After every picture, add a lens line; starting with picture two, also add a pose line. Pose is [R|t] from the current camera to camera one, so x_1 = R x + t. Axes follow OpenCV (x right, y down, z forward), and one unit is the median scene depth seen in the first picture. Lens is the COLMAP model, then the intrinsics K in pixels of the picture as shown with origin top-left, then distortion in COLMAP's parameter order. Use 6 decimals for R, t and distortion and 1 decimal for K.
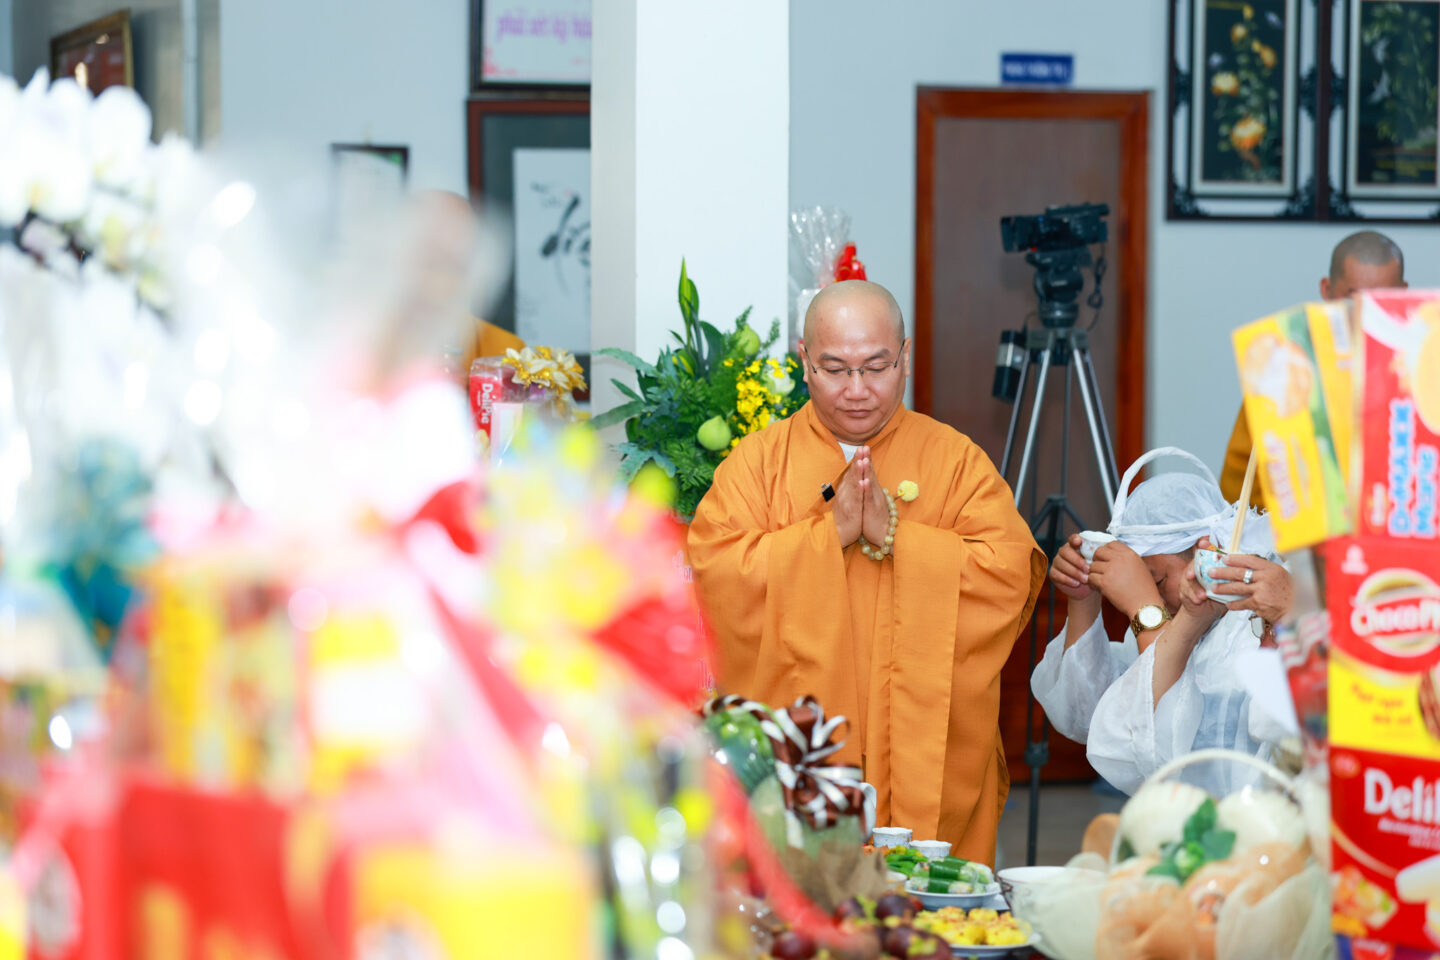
lens RADIAL K [[3825.6, 0, 721.9], [0, 3825.6, 473.5], [0, 0, 1]] dist [0.168280, 0.000000]
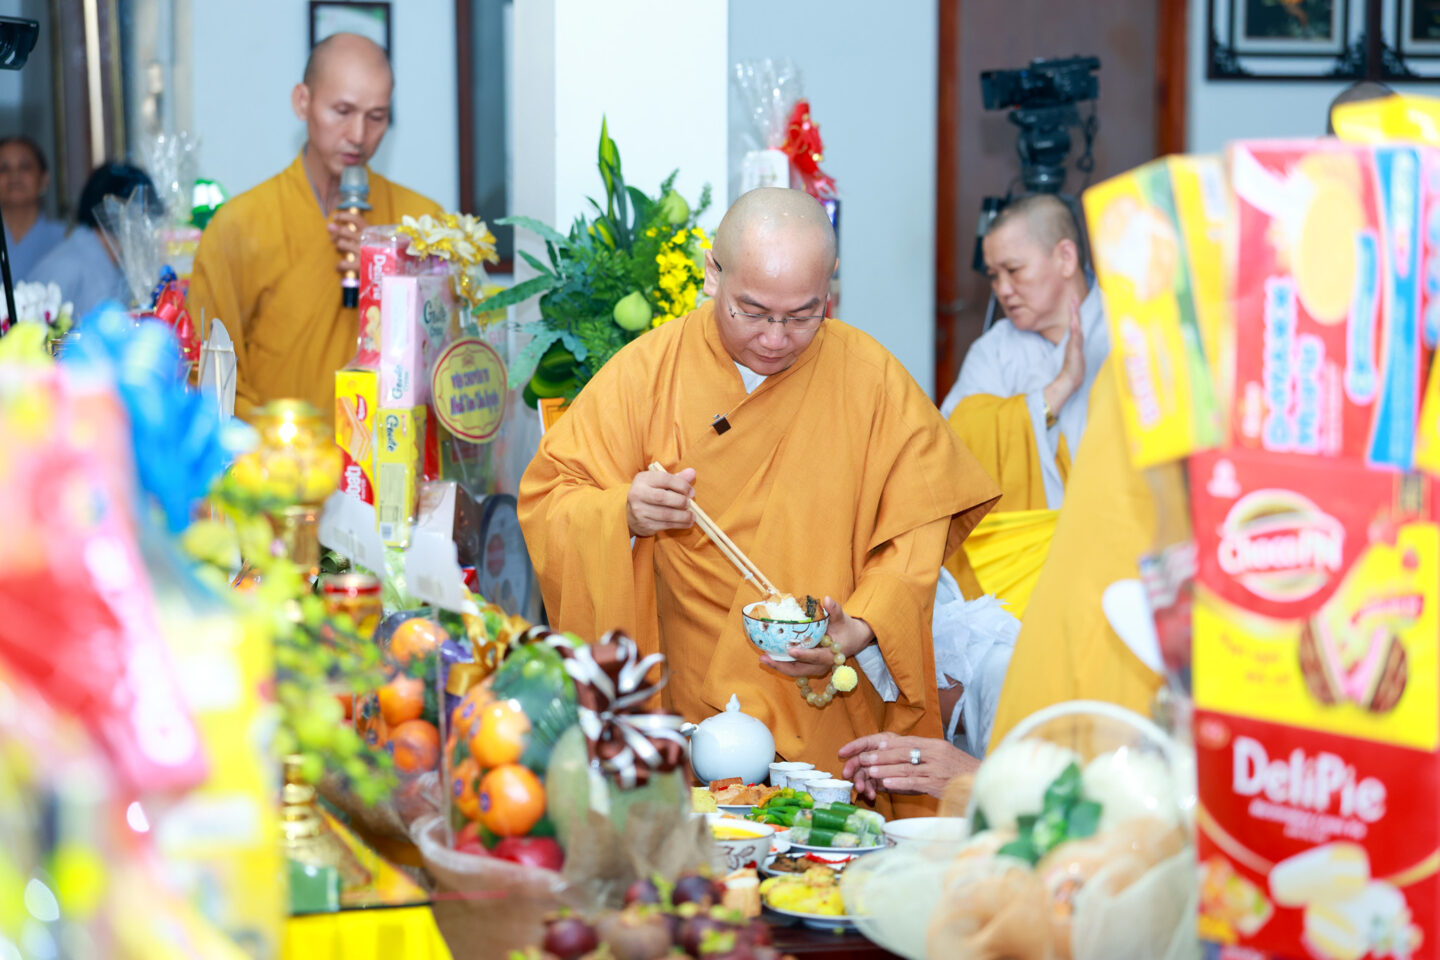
lens RADIAL K [[3825.6, 0, 717.7], [0, 3825.6, 486.6], [0, 0, 1]] dist [0.168280, 0.000000]
pose [[0.999617, 0.002309, -0.027568, 0.067501], [-0.001283, 0.999308, 0.037180, -0.004513], [0.027635, -0.037130, 0.998928, 0.164212]]
